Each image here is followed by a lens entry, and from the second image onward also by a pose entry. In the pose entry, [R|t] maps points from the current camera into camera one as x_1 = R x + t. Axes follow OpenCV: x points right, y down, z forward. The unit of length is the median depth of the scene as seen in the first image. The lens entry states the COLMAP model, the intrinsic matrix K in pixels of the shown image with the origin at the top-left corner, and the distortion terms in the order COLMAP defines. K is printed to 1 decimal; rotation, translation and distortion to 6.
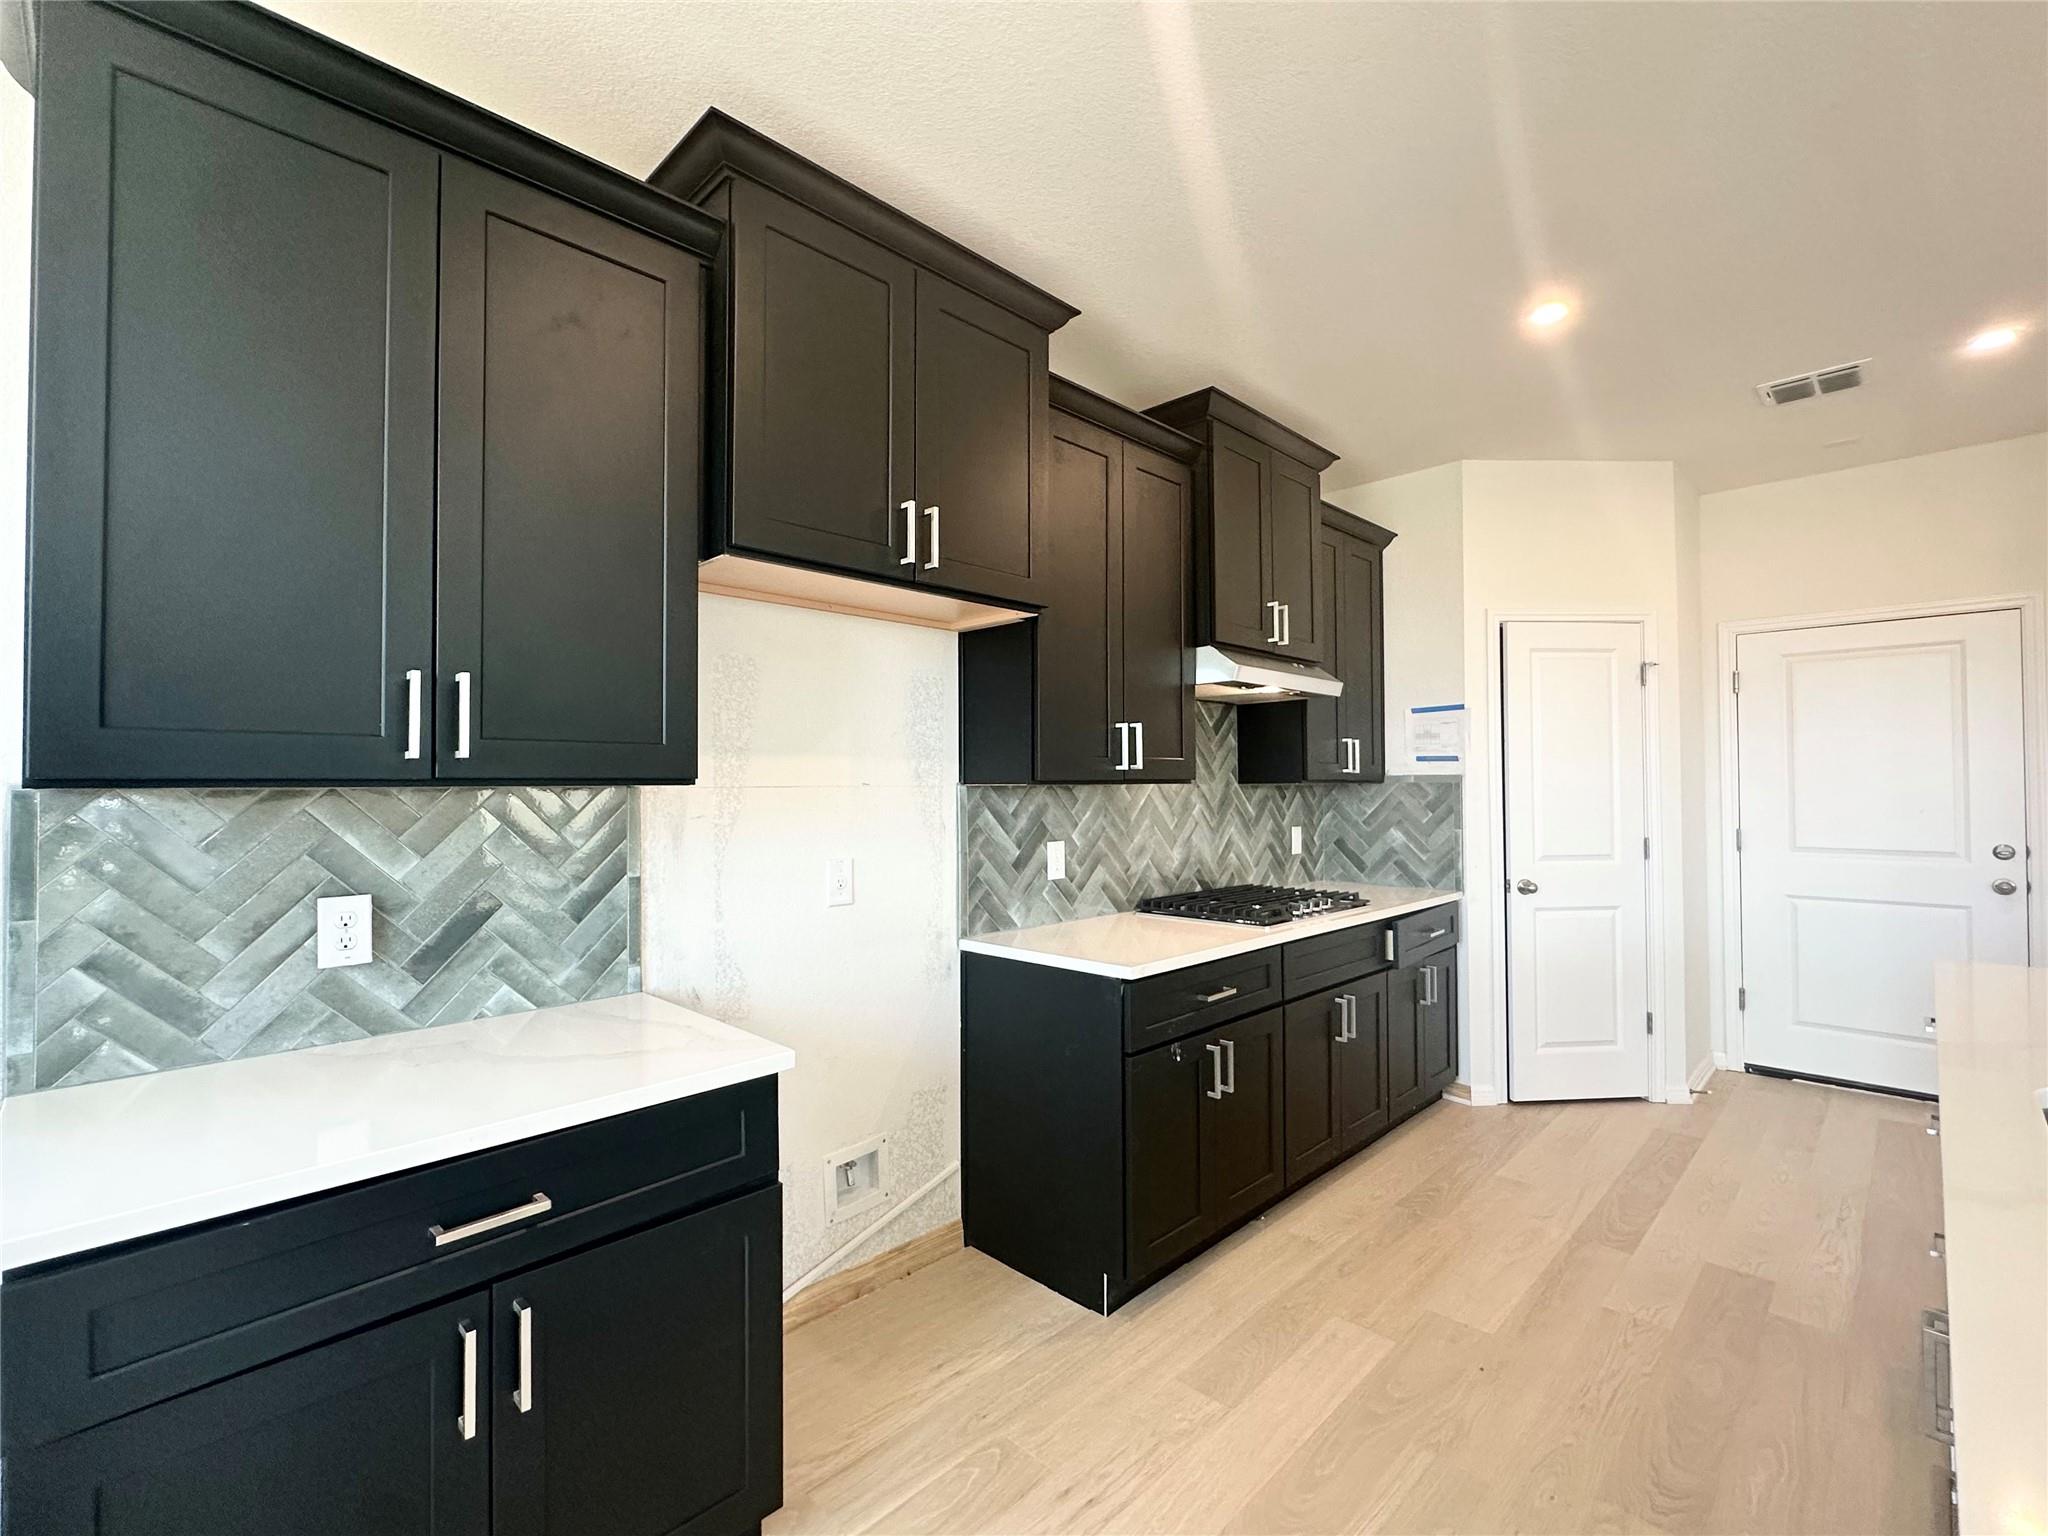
lens RADIAL K [[910.4, 0, 1032.6], [0, 910.4, 766.4], [0, 0, 1]] dist [-0.007000, 0.000843]
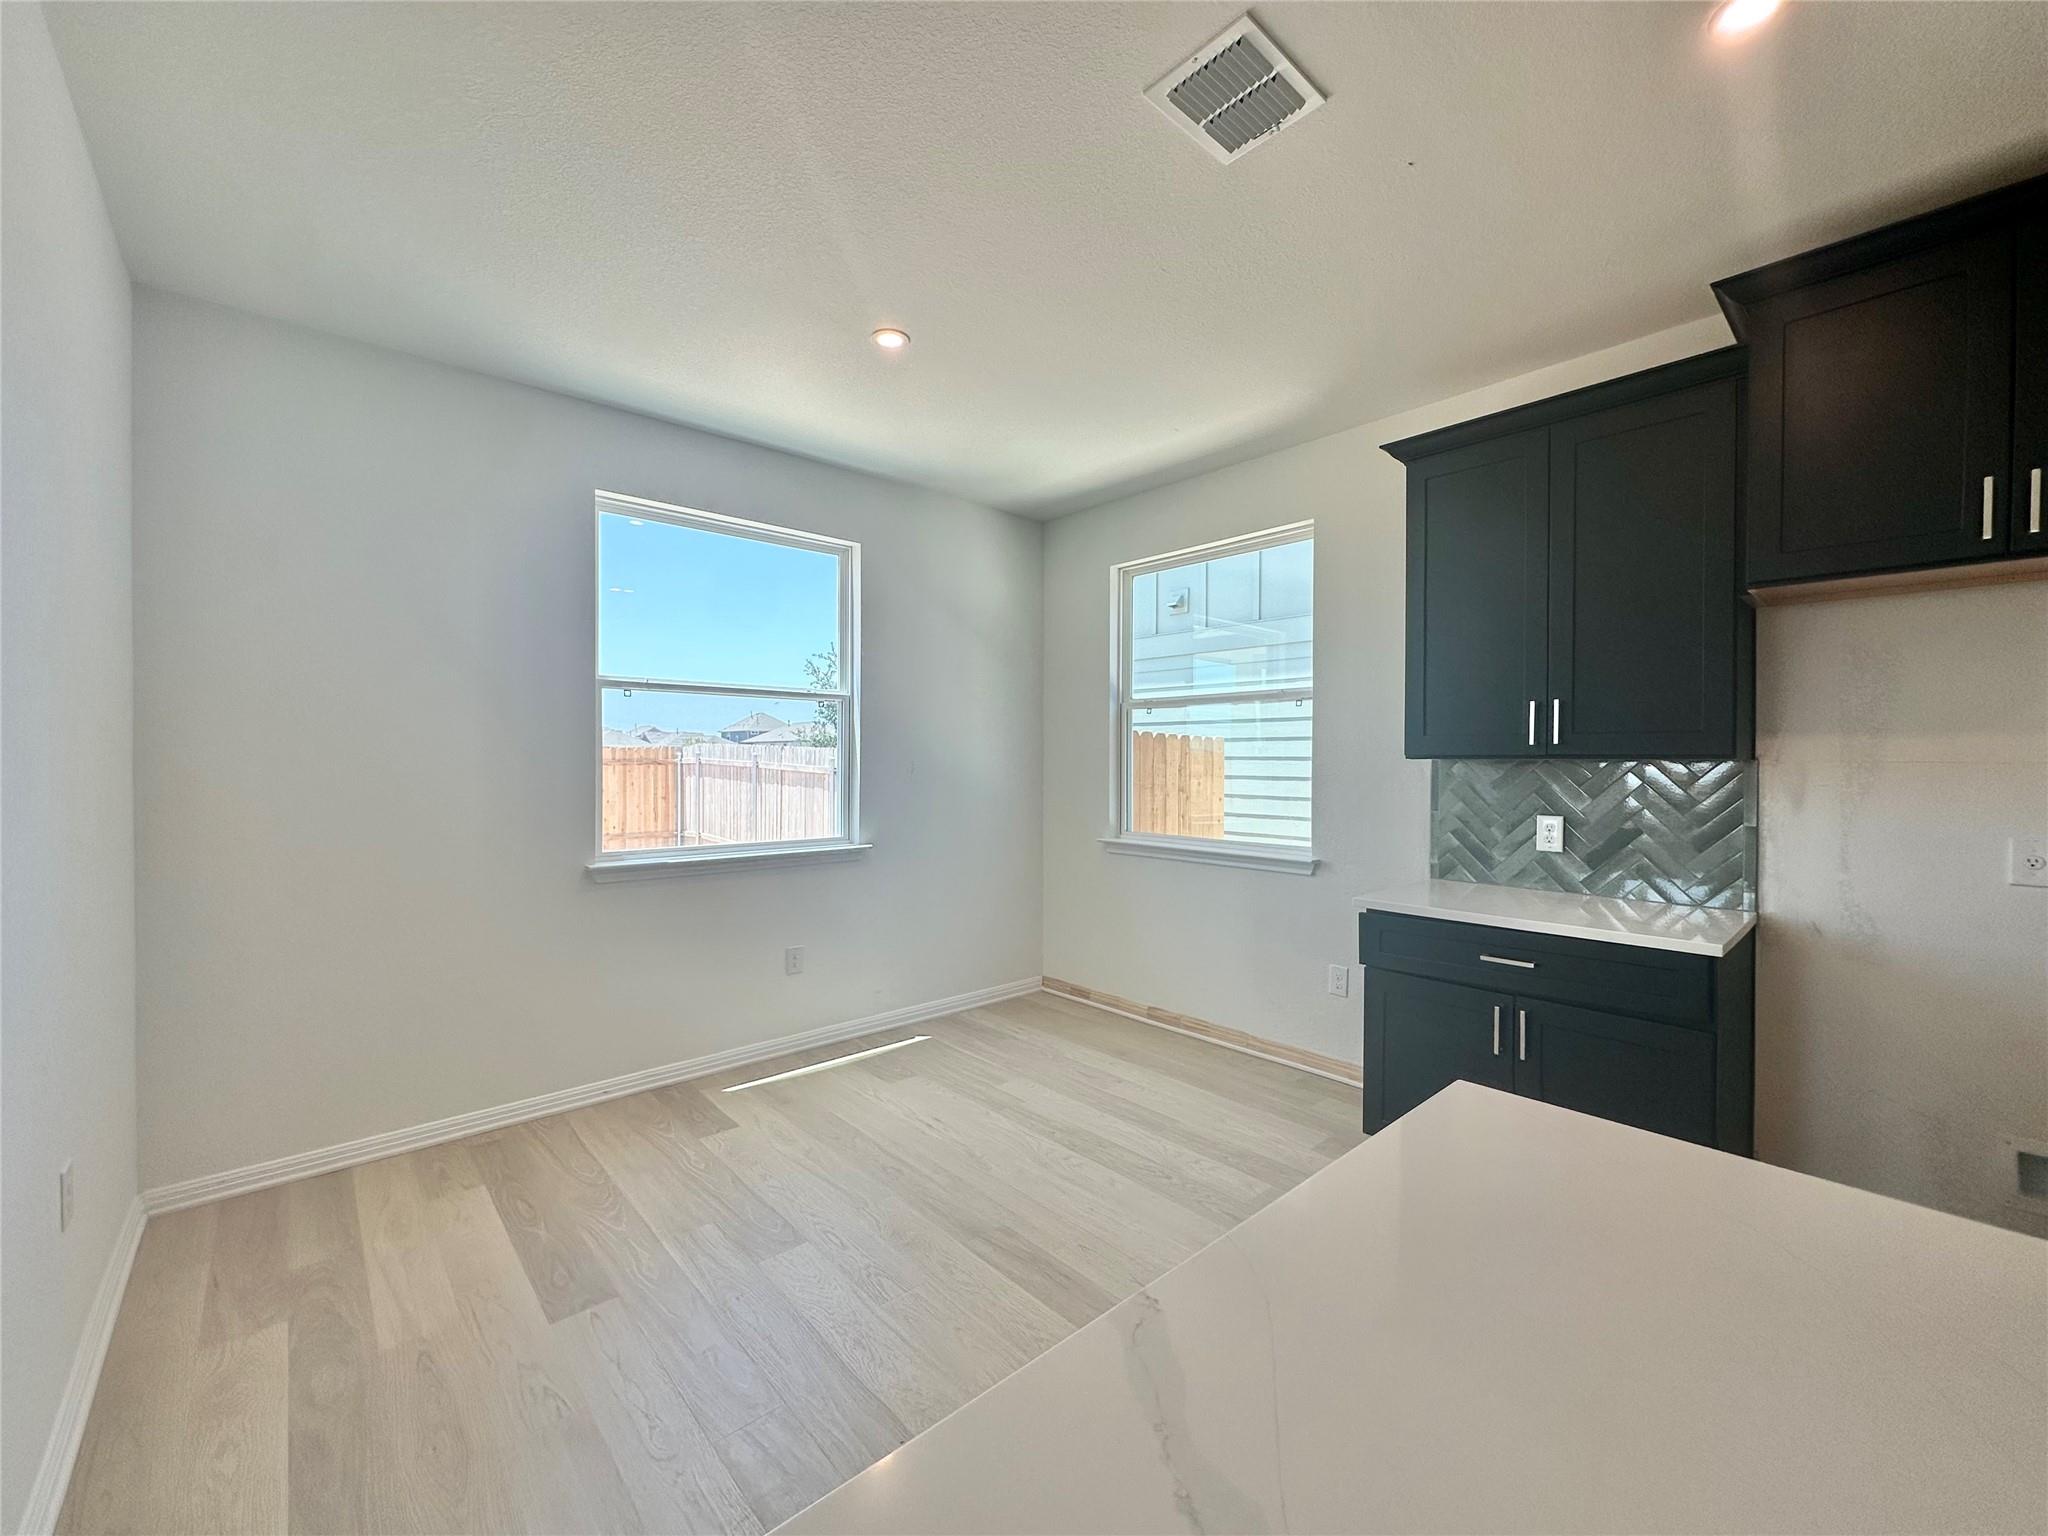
lens RADIAL K [[818.7, 0, 1023.0], [0, 818.7, 764.1], [0, 0, 1]] dist [-0.005704, 0.001027]
pose [[-0.060158, 0.009688, -0.998142, 0.598259], [0.014711, 0.999853, 0.008818, 0.001045], [0.998080, -0.014153, -0.060291, -0.006968]]
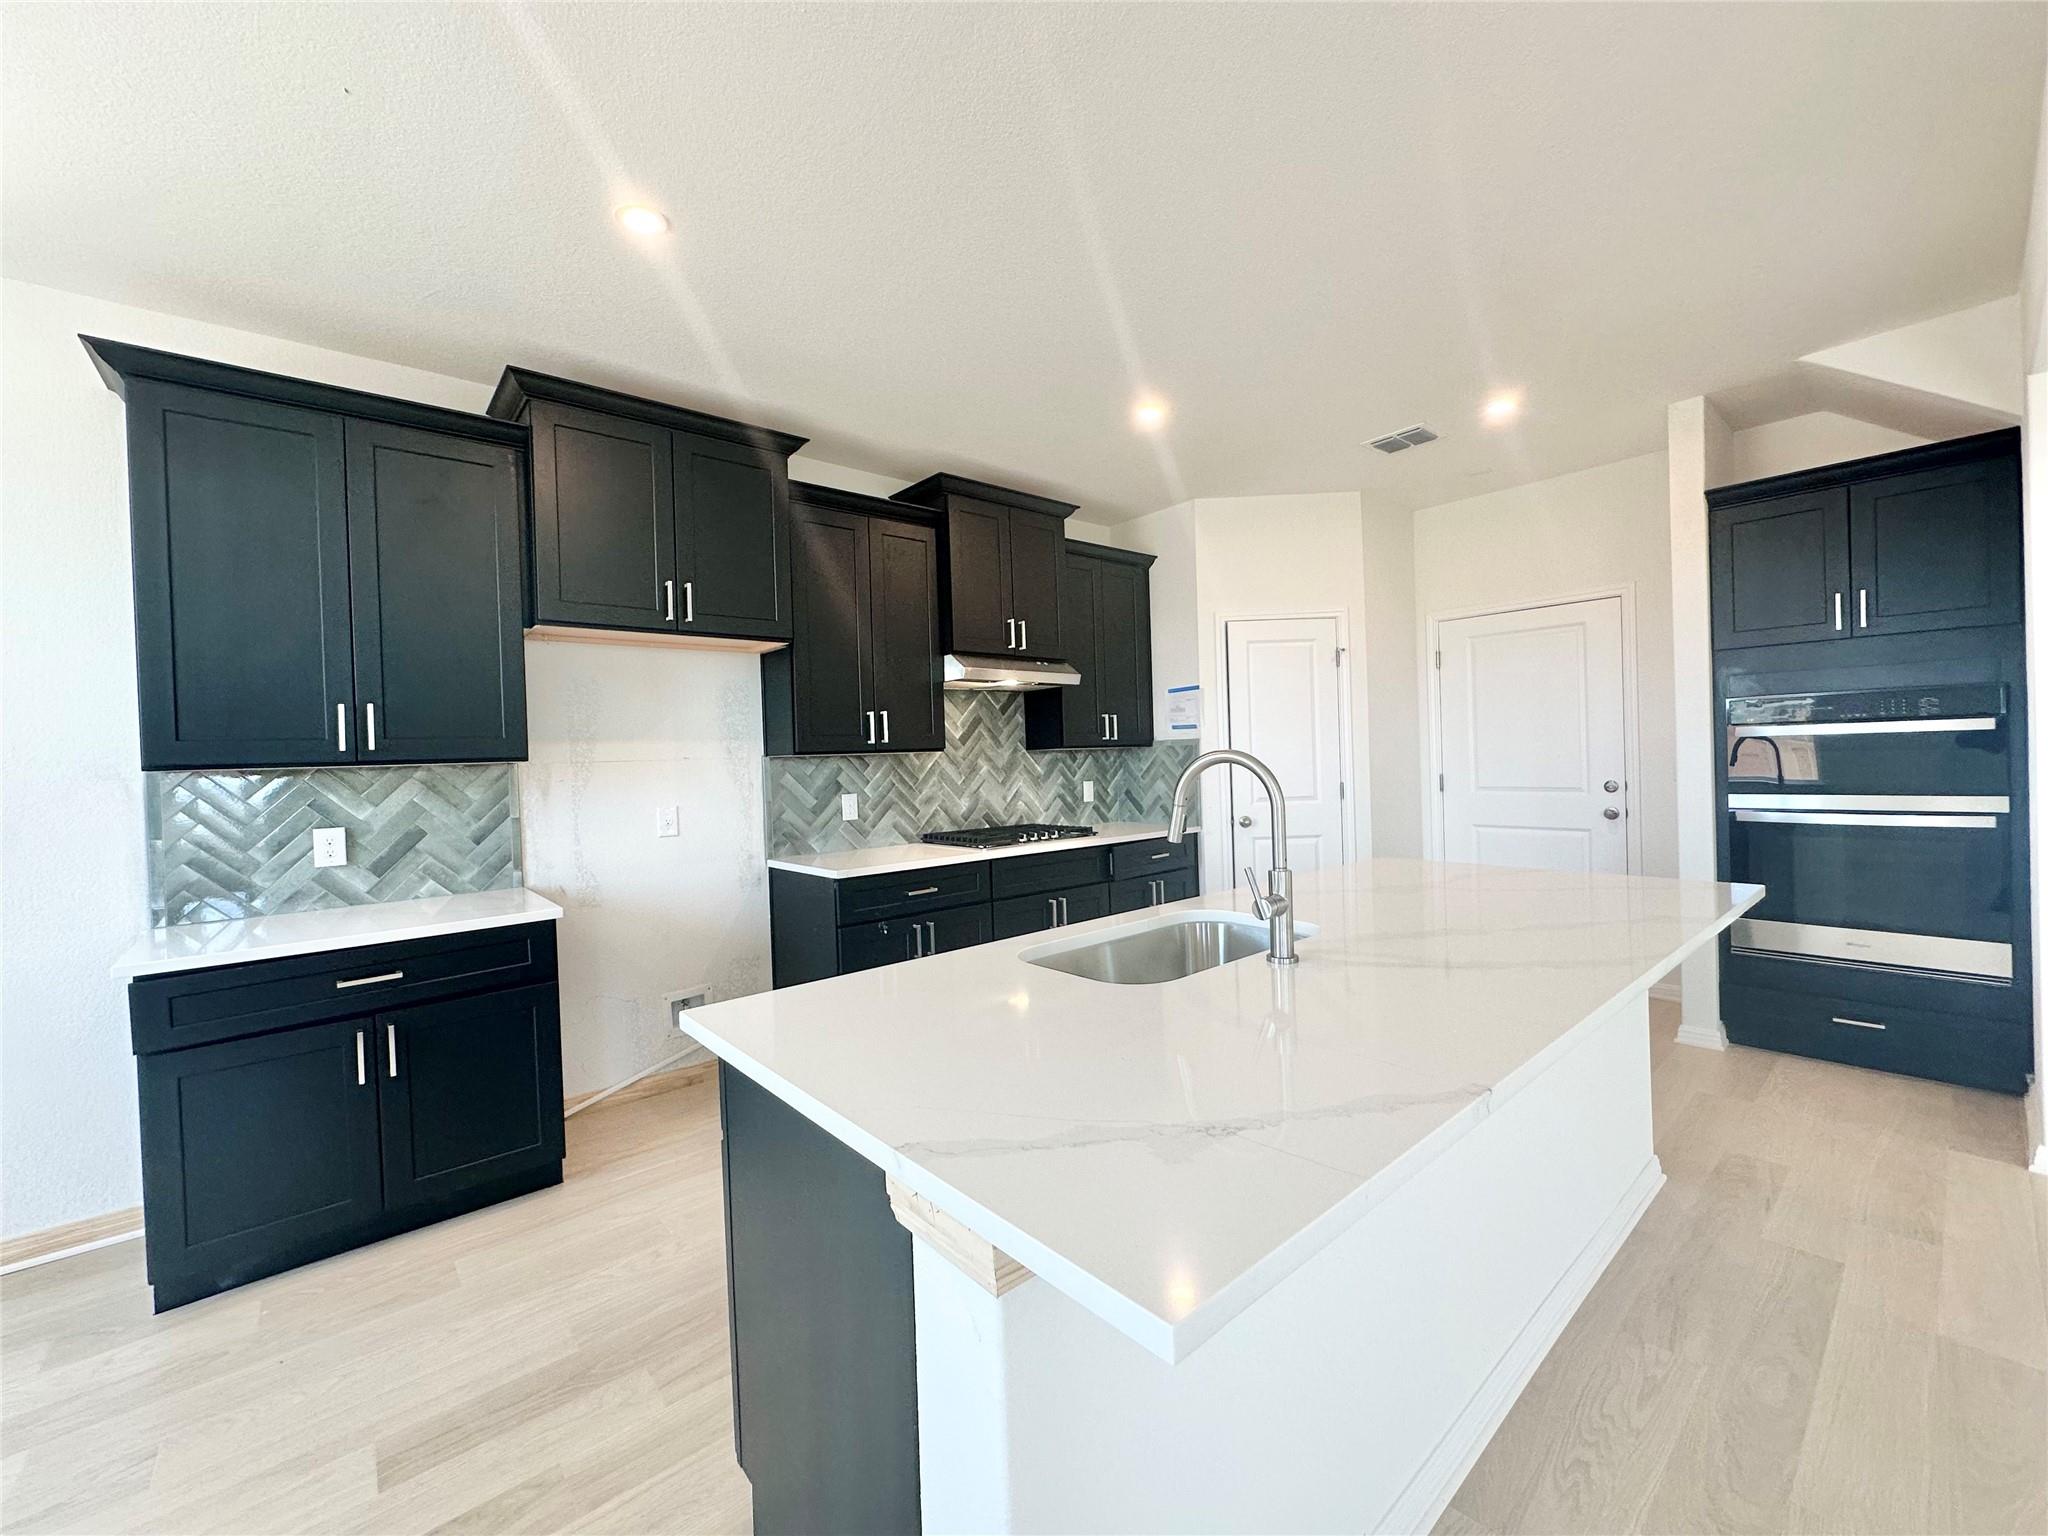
lens RADIAL K [[818.7, 0, 1027.9], [0, 818.7, 764.3], [0, 0, 1]] dist [-0.005704, 0.001027]
pose [[0.996362, -0.027334, -0.080714, 0.436597], [0.029732, 0.999147, 0.028668, 0.006676], [0.079861, -0.030963, 0.996325, -0.287252]]
